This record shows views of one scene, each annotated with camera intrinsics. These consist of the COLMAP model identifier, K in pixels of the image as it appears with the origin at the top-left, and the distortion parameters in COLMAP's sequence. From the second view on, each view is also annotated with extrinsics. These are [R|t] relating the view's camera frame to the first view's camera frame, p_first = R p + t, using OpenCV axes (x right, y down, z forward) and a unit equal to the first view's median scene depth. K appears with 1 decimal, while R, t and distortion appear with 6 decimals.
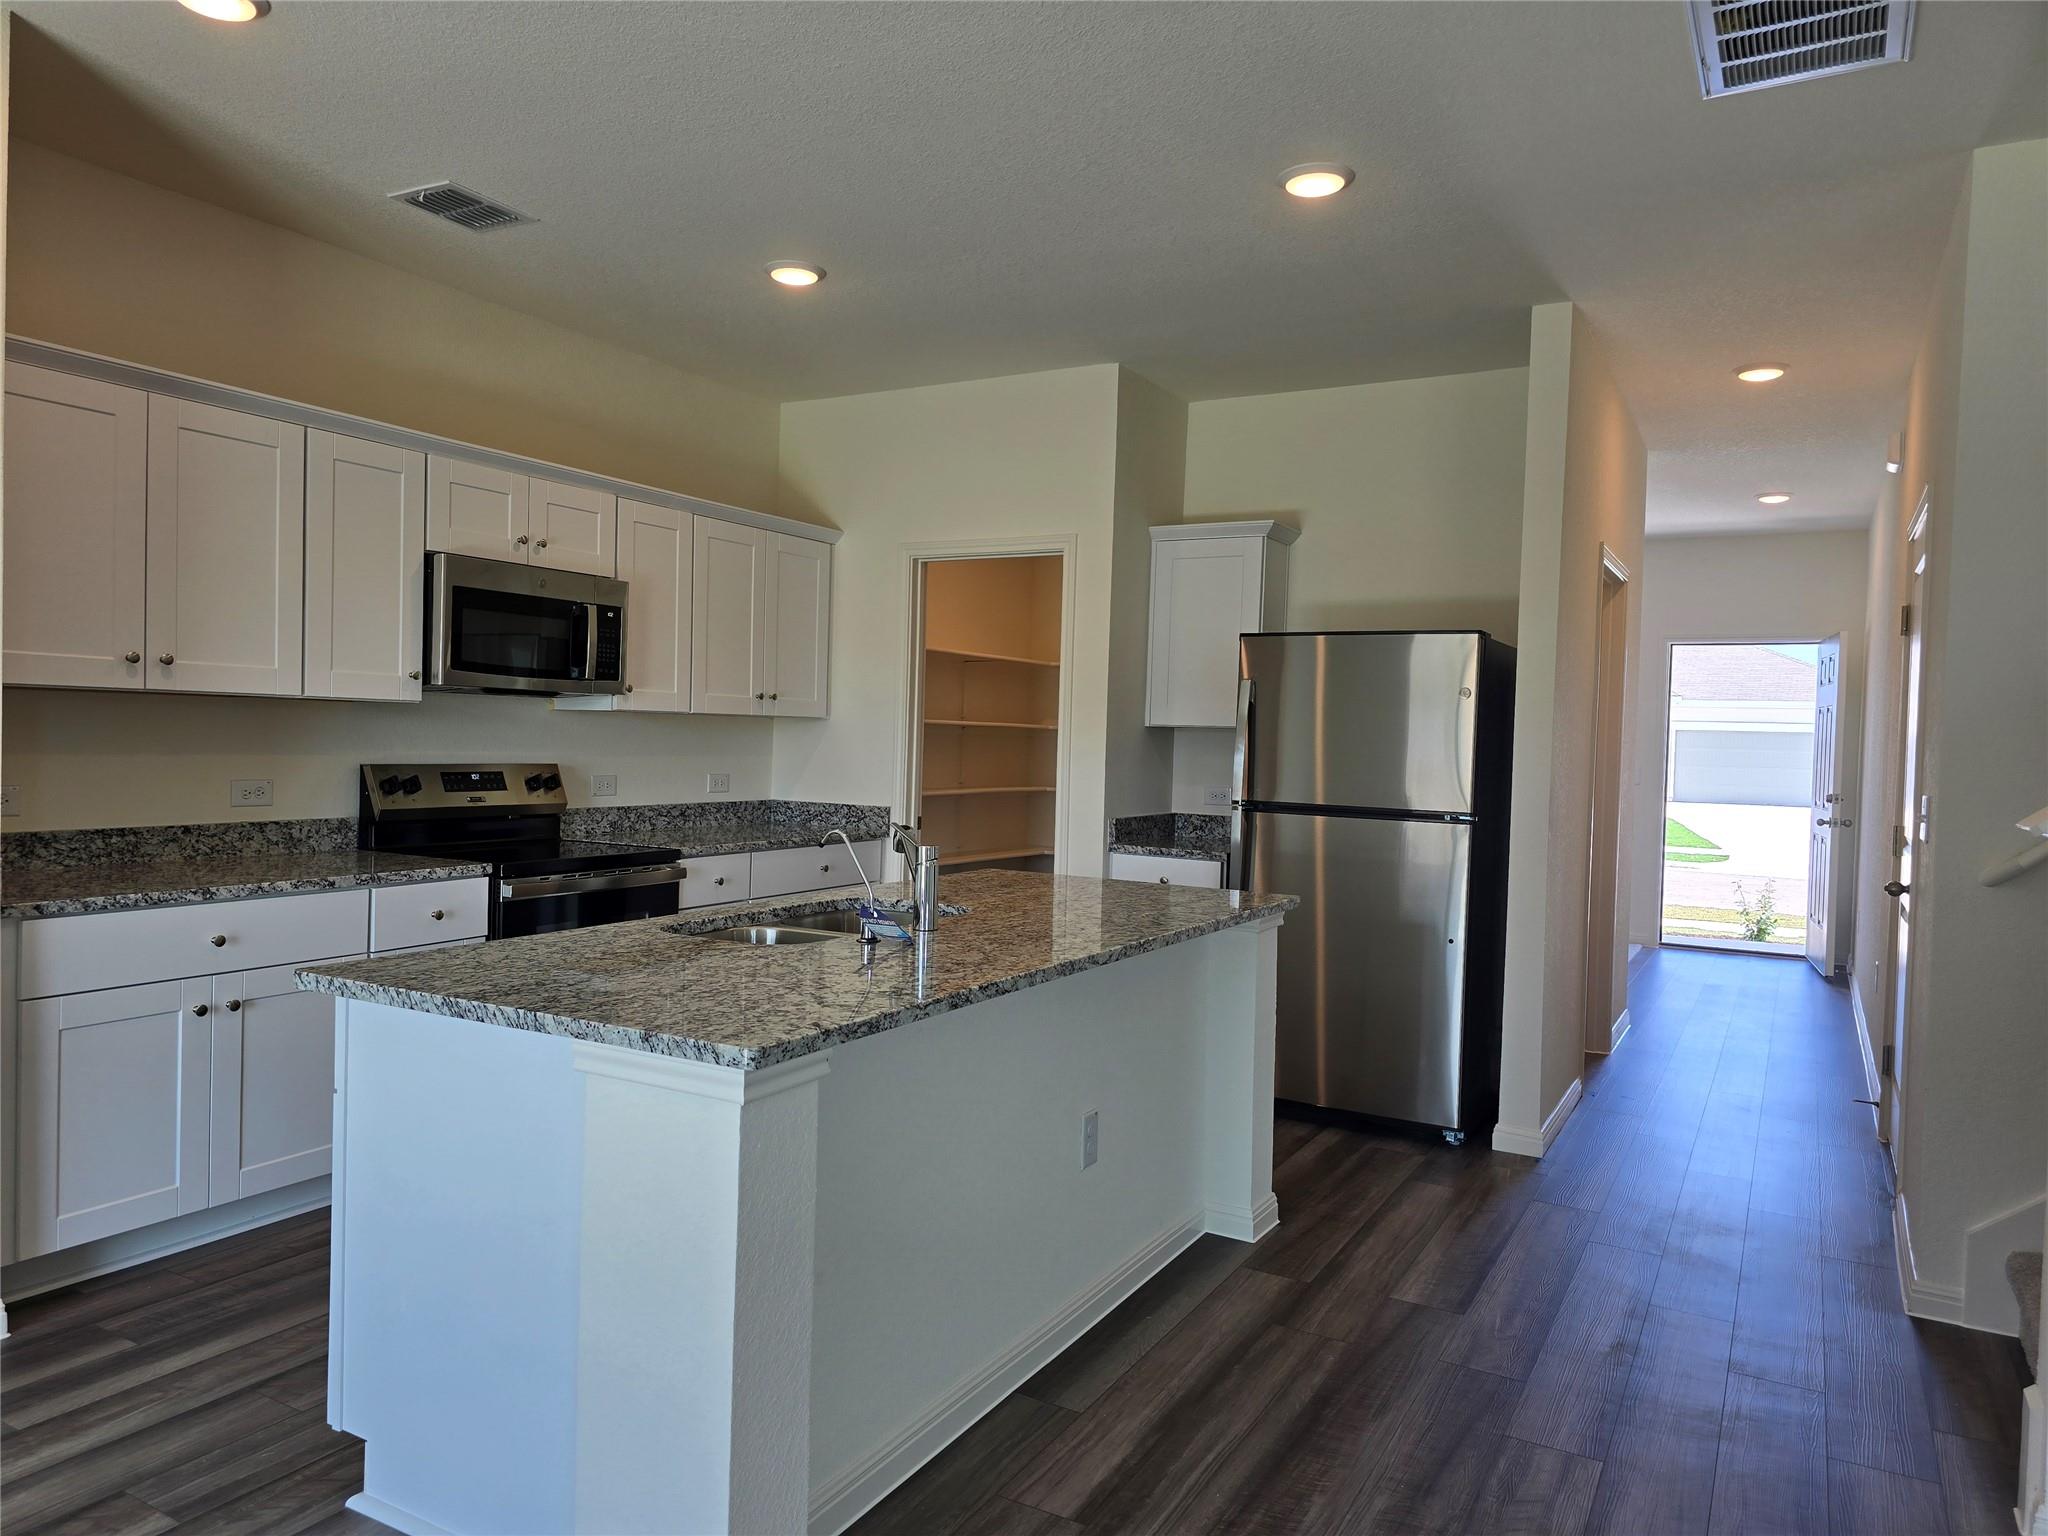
lens RADIAL K [[1382.2, 0, 1002.8], [0, 1382.2, 762.7], [0, 0, 1]] dist [0.061629, -0.068498]
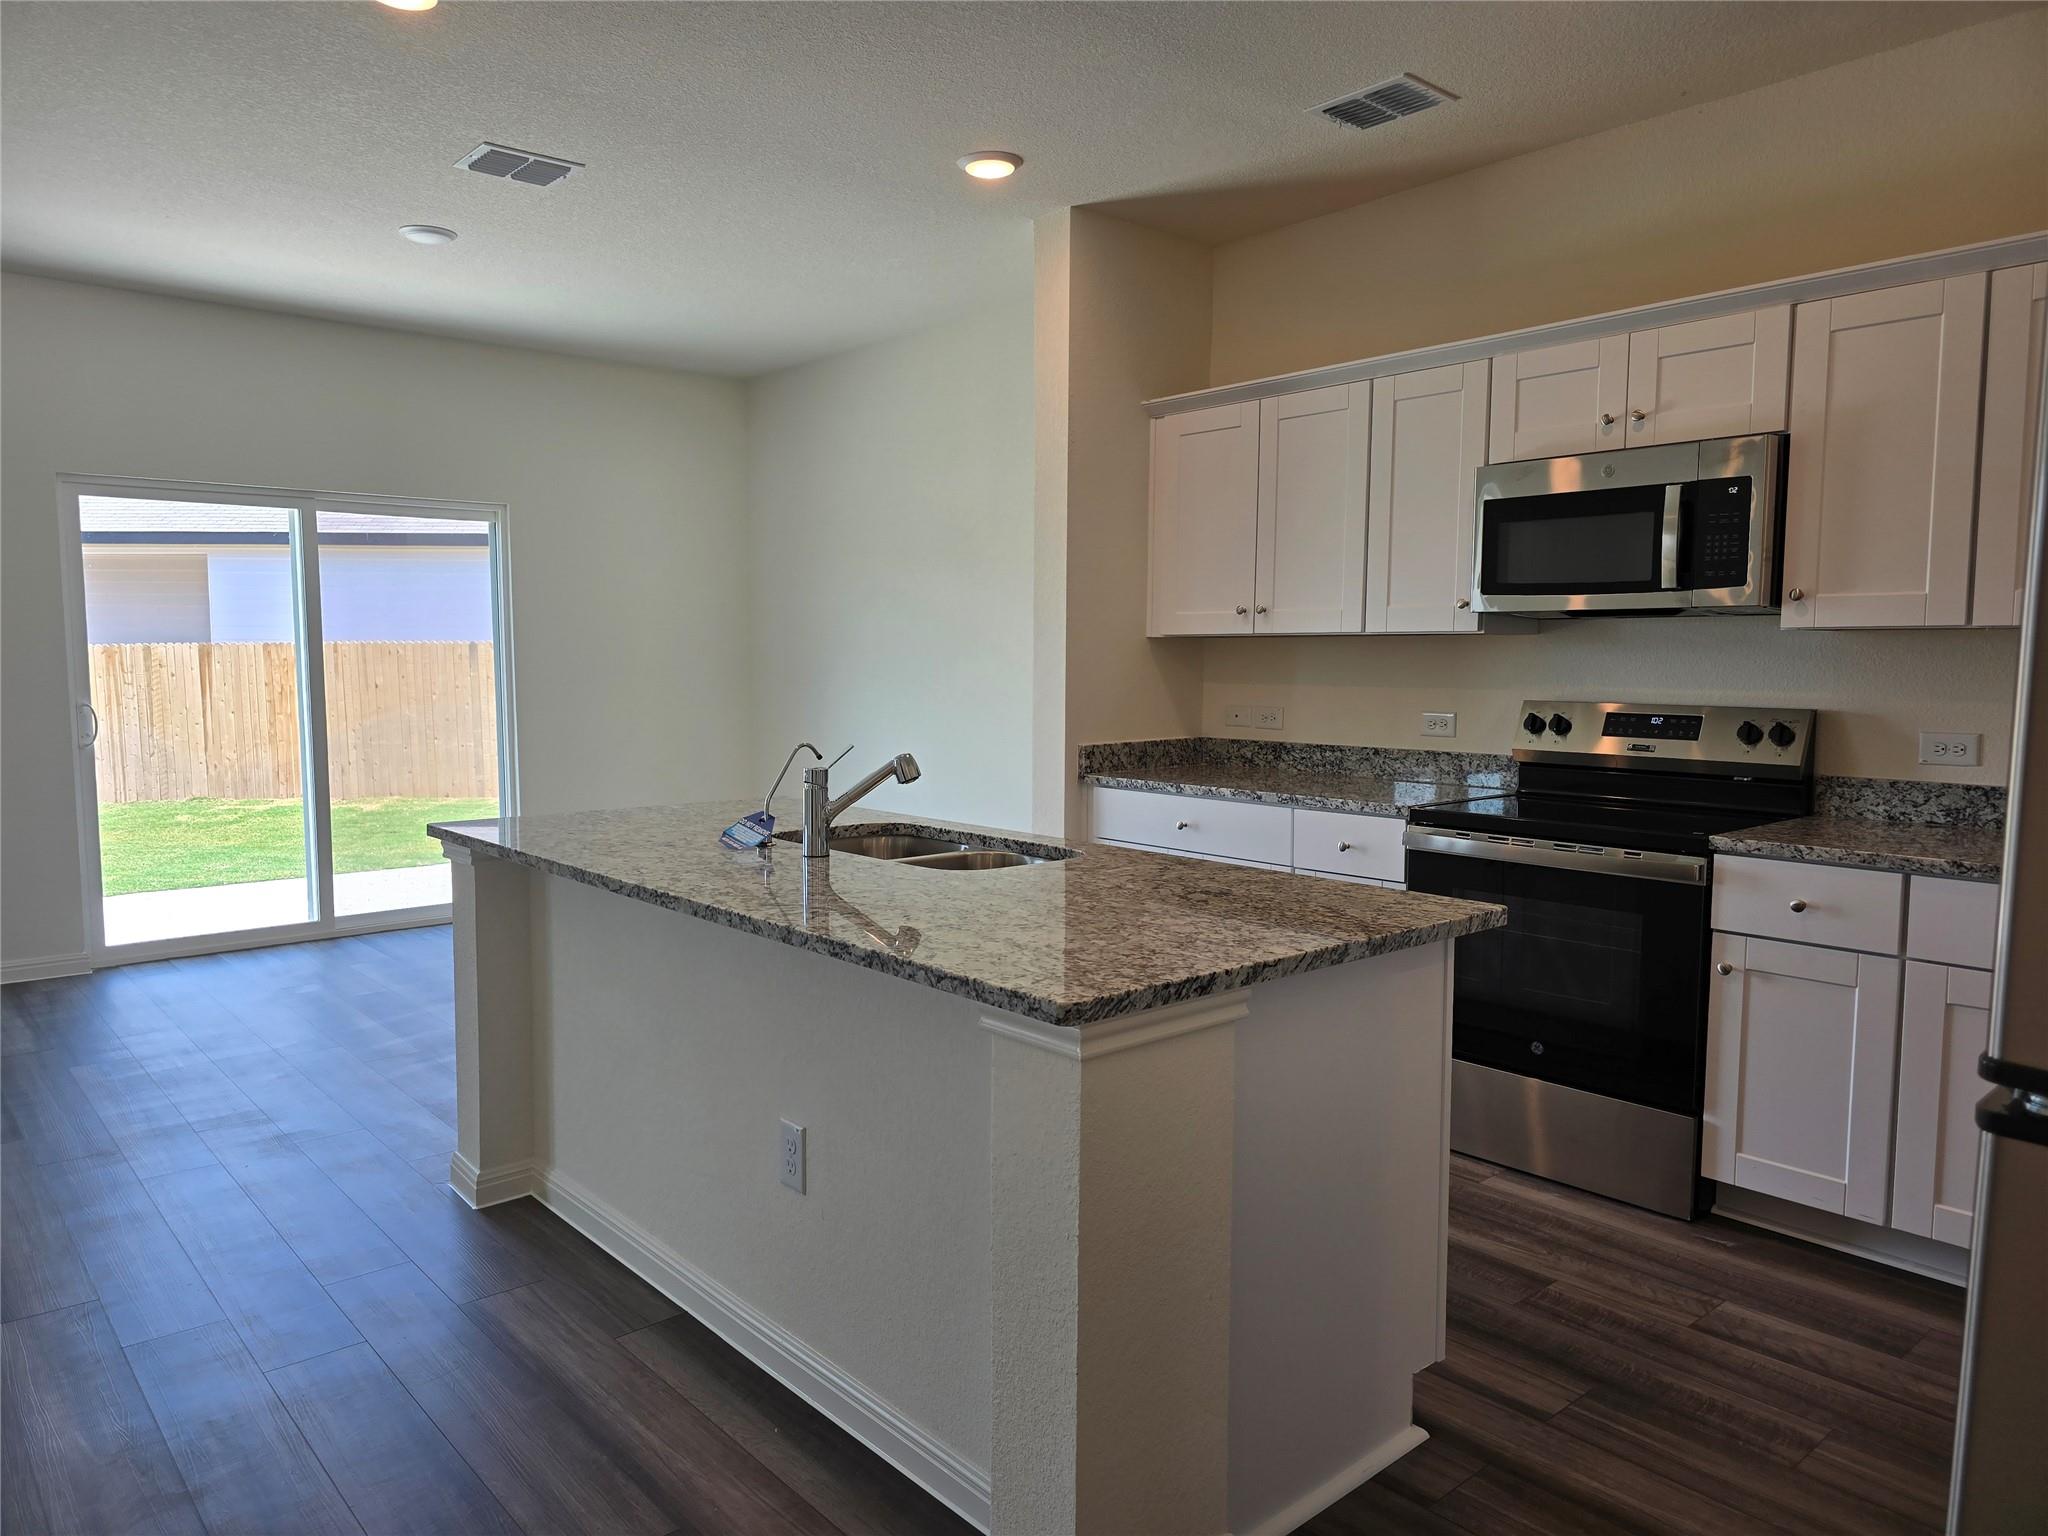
lens RADIAL K [[1382.2, 0, 1002.8], [0, 1382.2, 762.7], [0, 0, 1]] dist [0.061629, -0.068498]
pose [[-0.334986, 0.048216, -0.940989, 0.614685], [-0.029840, 0.997646, 0.061742, -0.004997], [0.941750, 0.048762, -0.332759, 1.104861]]
